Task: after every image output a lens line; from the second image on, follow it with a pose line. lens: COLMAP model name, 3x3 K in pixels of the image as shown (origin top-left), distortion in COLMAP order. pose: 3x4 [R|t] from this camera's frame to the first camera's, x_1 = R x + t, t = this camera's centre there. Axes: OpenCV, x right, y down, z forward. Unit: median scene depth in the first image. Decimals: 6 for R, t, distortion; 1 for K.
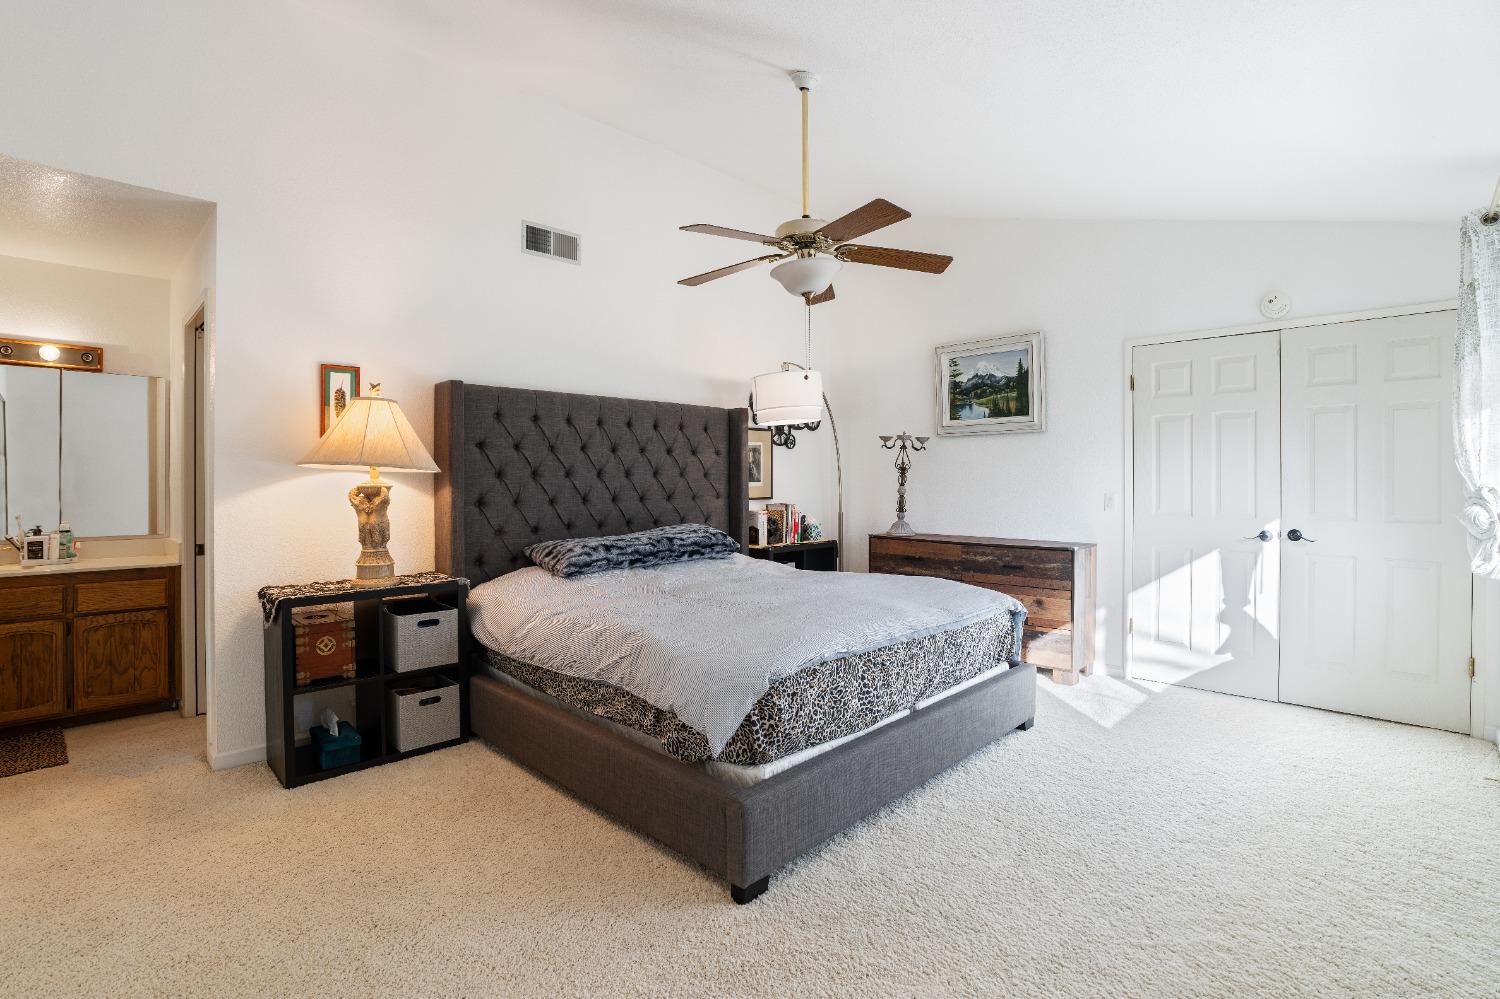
lens RADIAL K [[689.4, 0, 760.9], [0, 689.4, 504.9], [0, 0, 1]] dist [-0.063340, 0.021368]
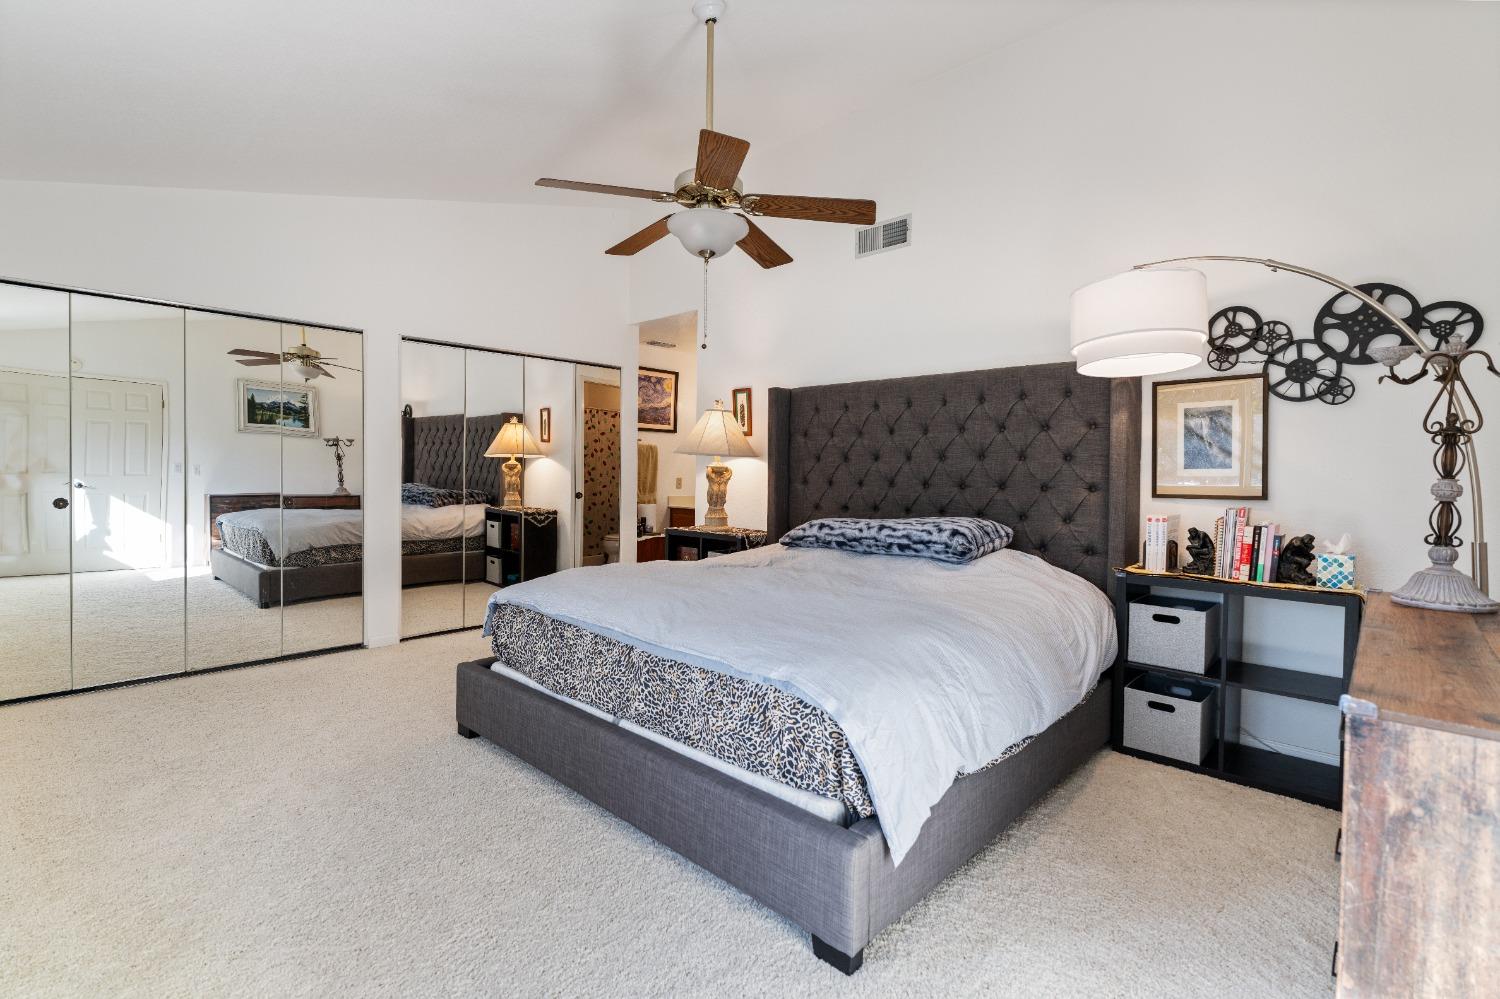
lens RADIAL K [[689.4, 0, 760.9], [0, 689.4, 504.9], [0, 0, 1]] dist [-0.063340, 0.021368]
pose [[0.001908, 0.059318, -0.998237, 0.809009], [-0.035346, 0.997619, 0.059214, -0.029645], [0.999373, 0.035171, 0.004000, 0.876583]]
